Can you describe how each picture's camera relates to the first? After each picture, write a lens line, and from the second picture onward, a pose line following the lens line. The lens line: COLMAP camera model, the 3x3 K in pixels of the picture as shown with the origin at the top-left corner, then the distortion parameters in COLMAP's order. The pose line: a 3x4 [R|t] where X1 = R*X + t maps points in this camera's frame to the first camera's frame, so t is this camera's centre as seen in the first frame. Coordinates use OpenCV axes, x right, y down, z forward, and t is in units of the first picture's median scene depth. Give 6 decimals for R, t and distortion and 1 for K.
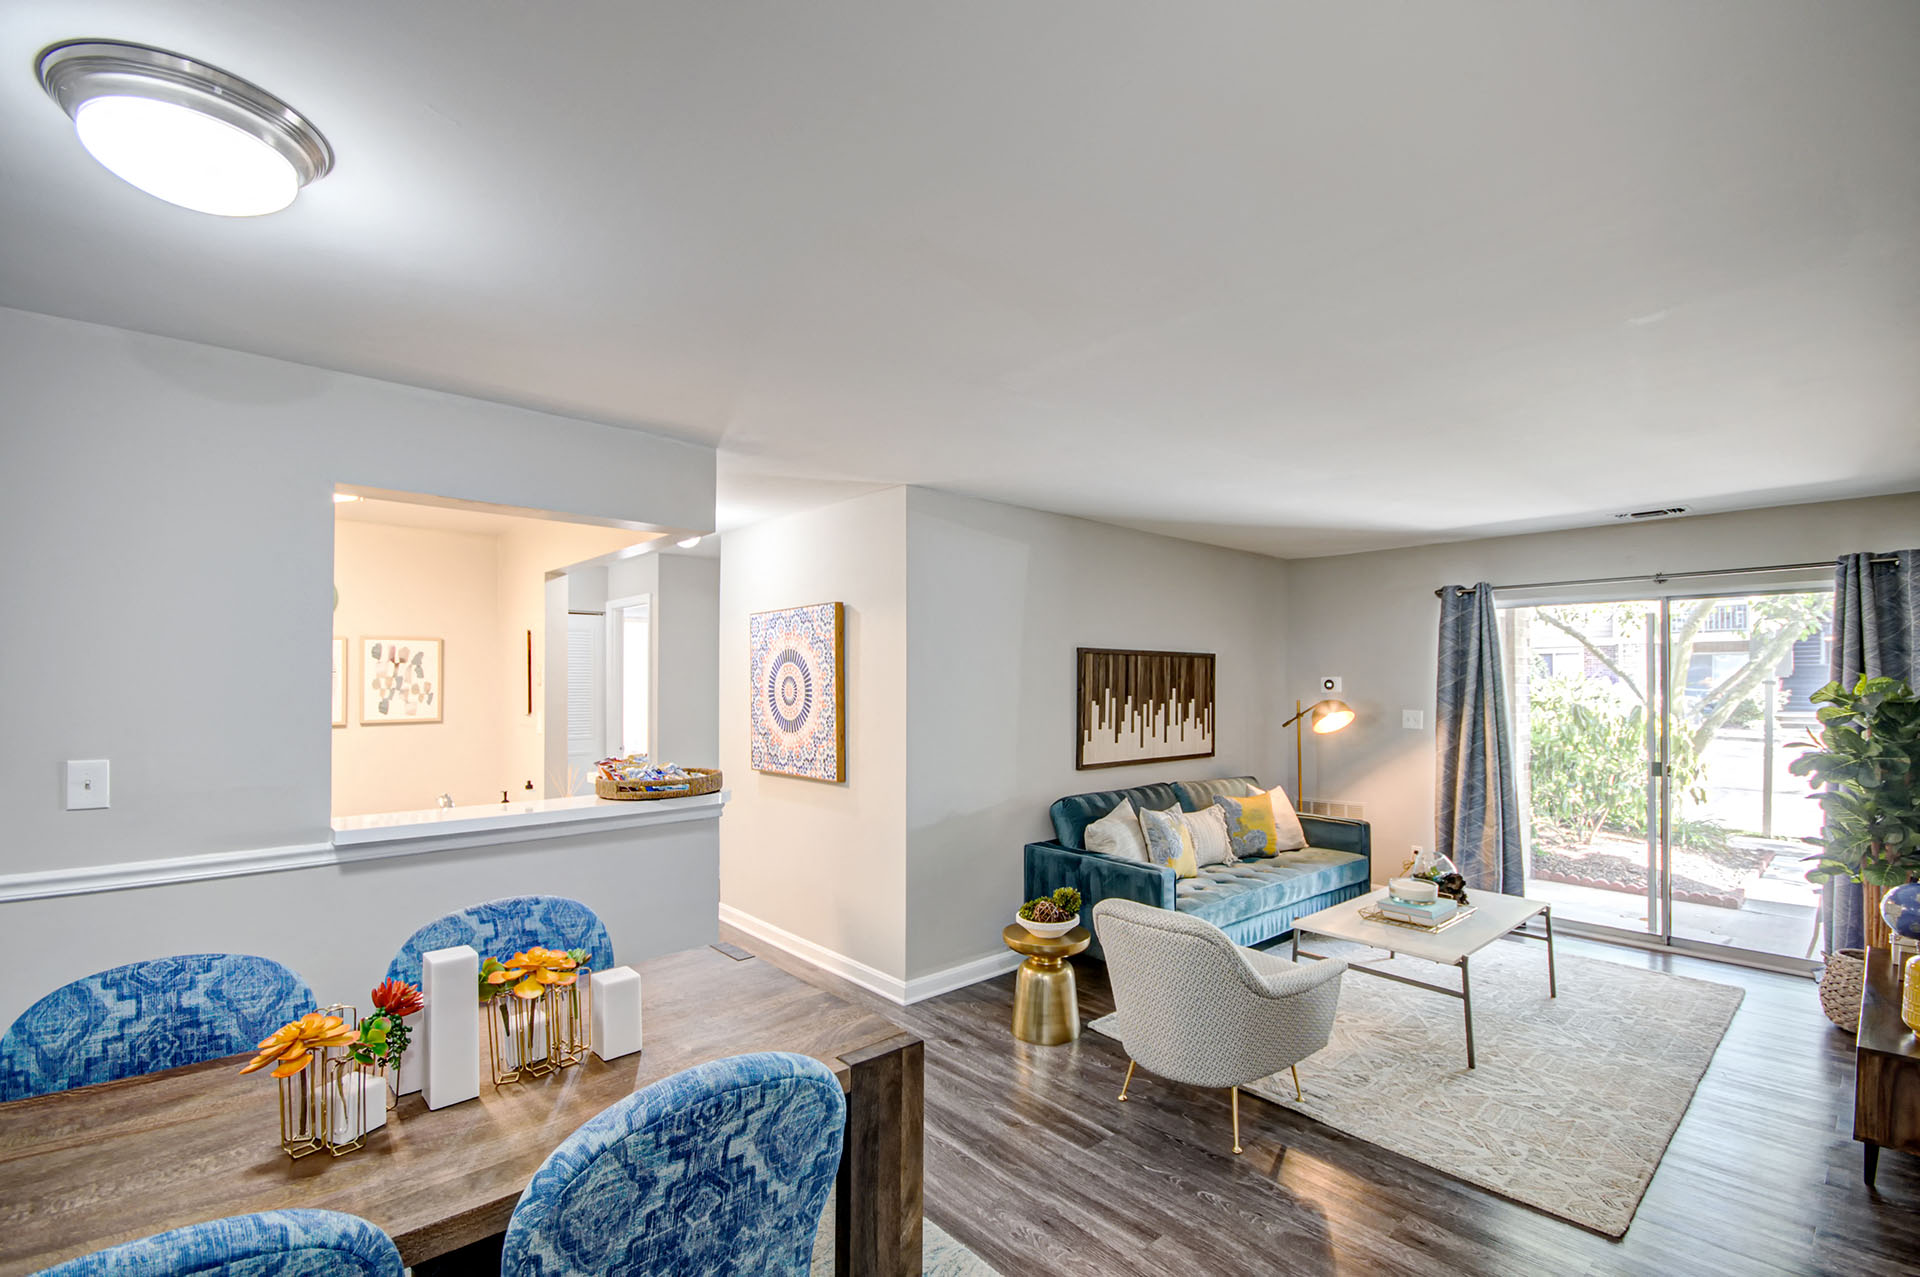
lens RADIAL K [[849.3, 0, 968.7], [0, 849.3, 688.0], [0, 0, 1]] dist [0.000999, 0.000069]
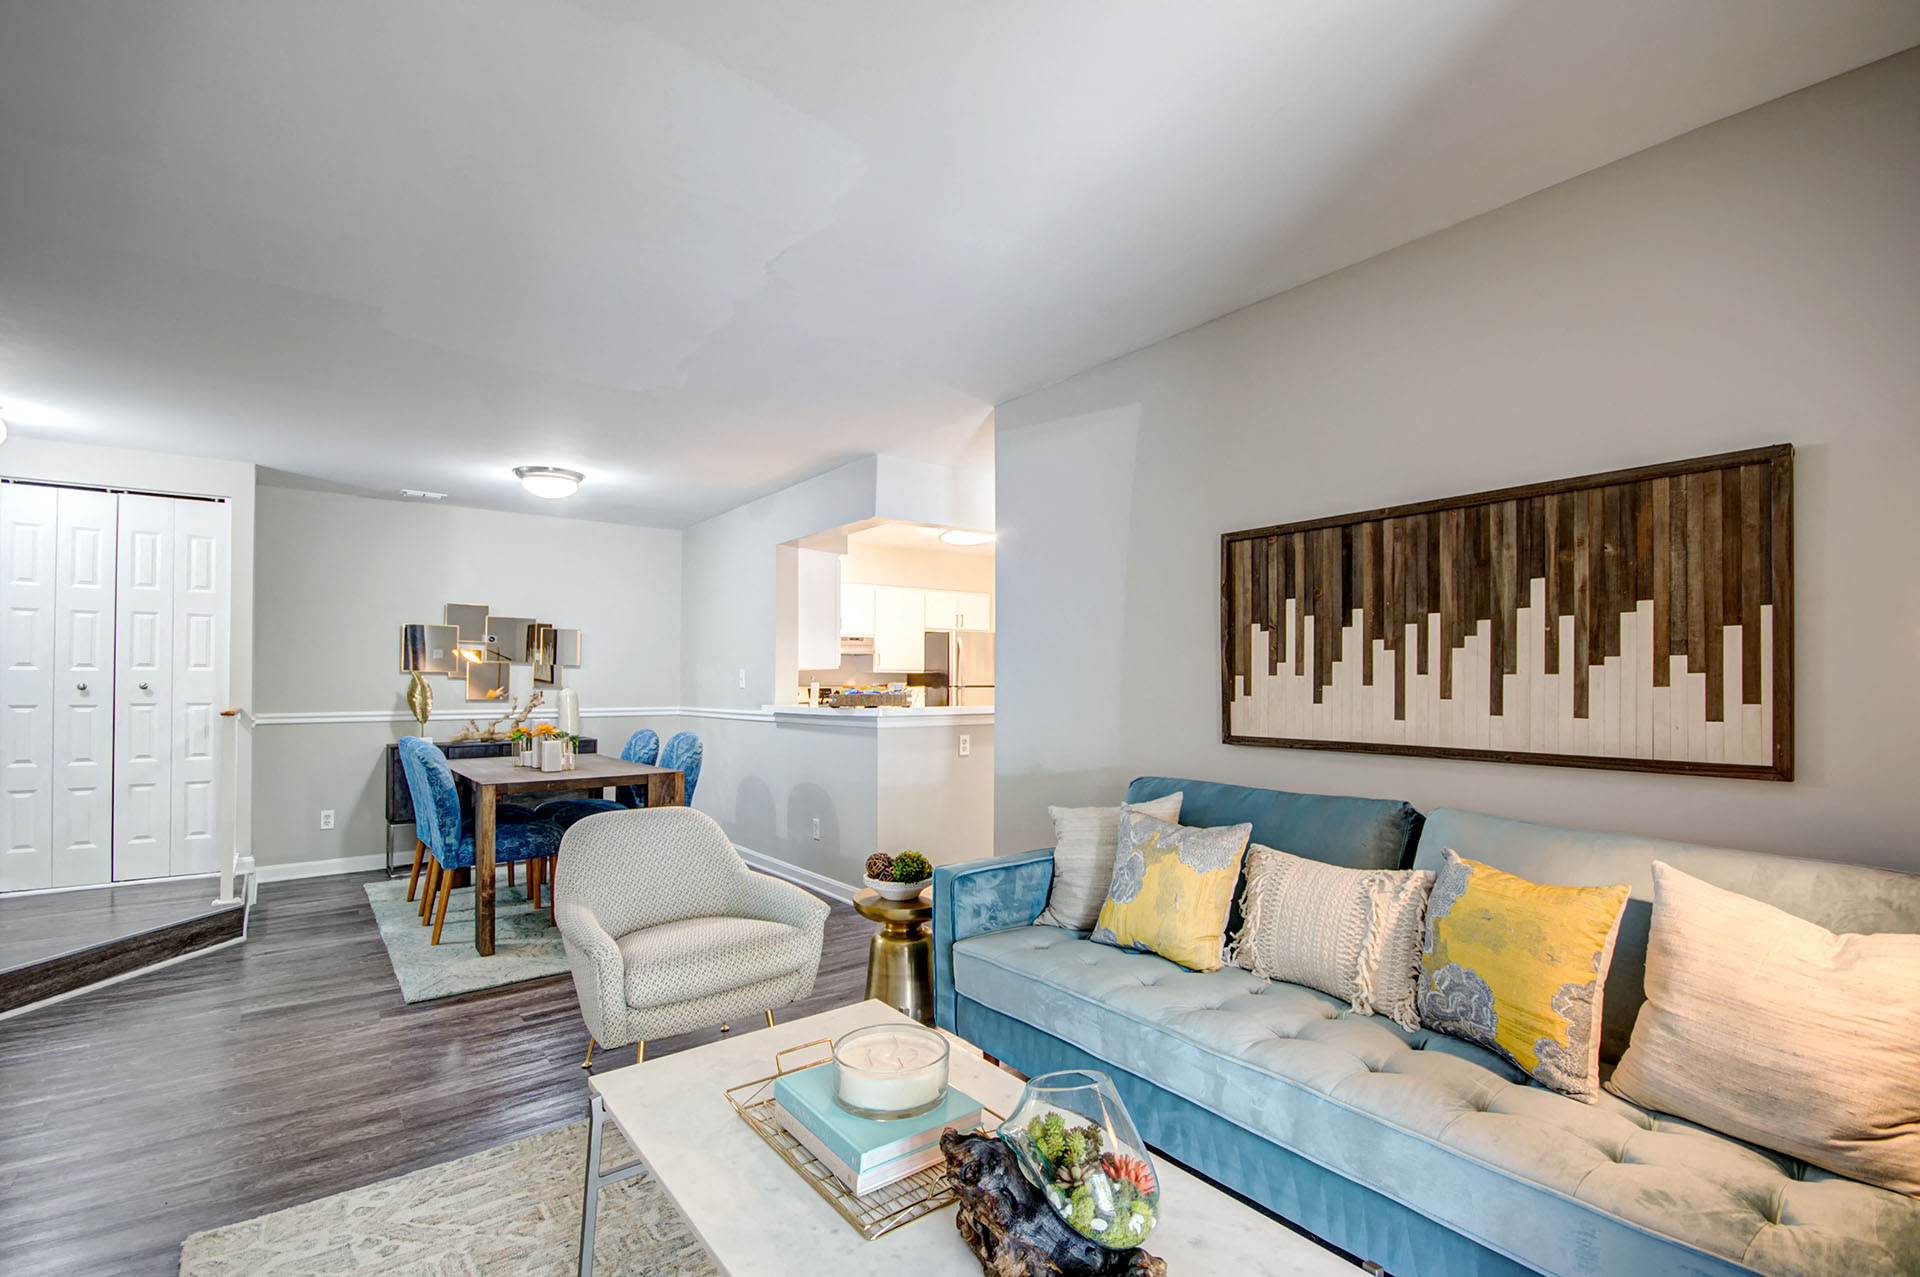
lens RADIAL K [[849.3, 0, 948.1], [0, 849.3, 671.0], [0, 0, 1]] dist [0.000999, 0.000069]
pose [[-0.074866, -0.005364, -0.997179, 0.683974], [0.002549, 0.999981, -0.005570, 0.046432], [0.997190, -0.002959, -0.074851, 0.800978]]
